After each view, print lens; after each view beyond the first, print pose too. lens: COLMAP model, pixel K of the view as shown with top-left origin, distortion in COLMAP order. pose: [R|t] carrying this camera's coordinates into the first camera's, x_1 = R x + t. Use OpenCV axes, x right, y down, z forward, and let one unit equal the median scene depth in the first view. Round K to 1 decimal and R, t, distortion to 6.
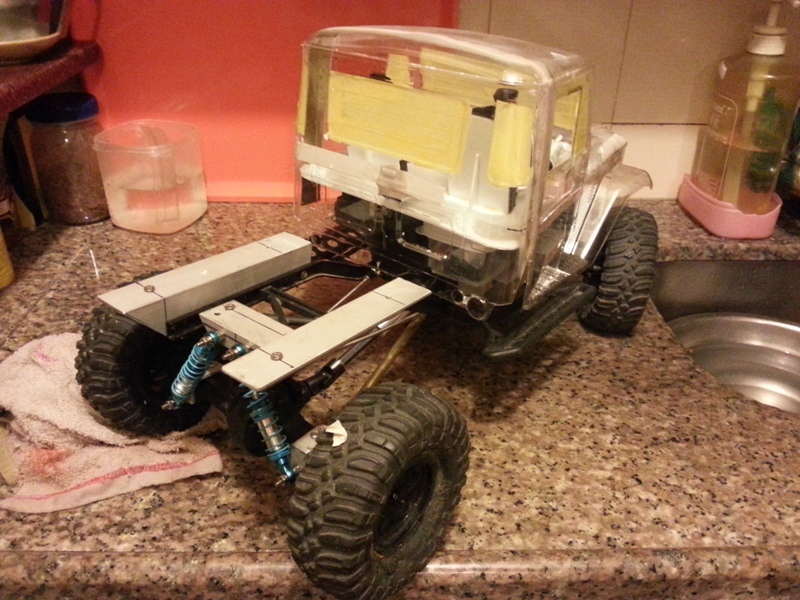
lens RADIAL K [[716.3, 0, 402.3], [0, 716.3, 289.6], [0, 0, 1]] dist [-0.014035, -0.026272]
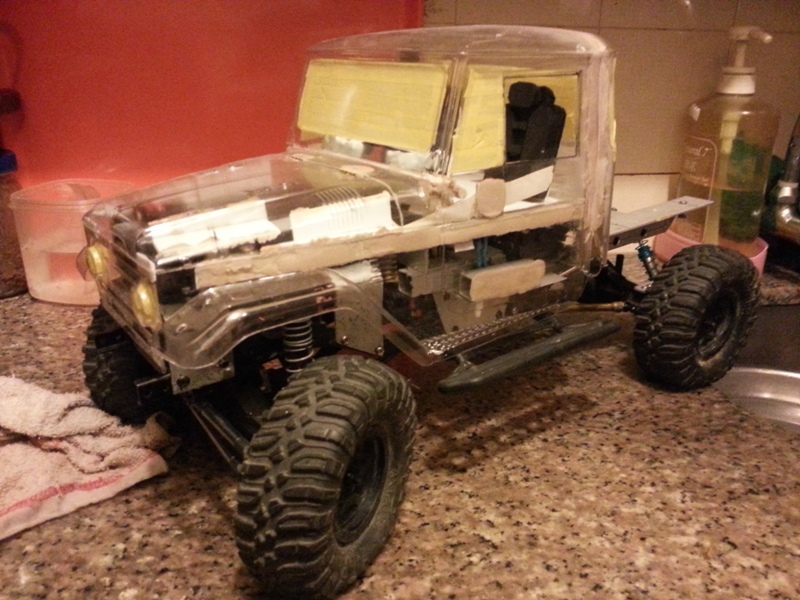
lens RADIAL K [[681.3, 0, 396.5], [0, 681.3, 298.8], [0, 0, 1]] dist [-0.035935, -0.001958]
pose [[0.991761, -0.039880, 0.121737, -0.108964], [0.058223, 0.986808, -0.151062, 0.083087], [-0.114106, 0.156905, 0.981000, 0.248755]]
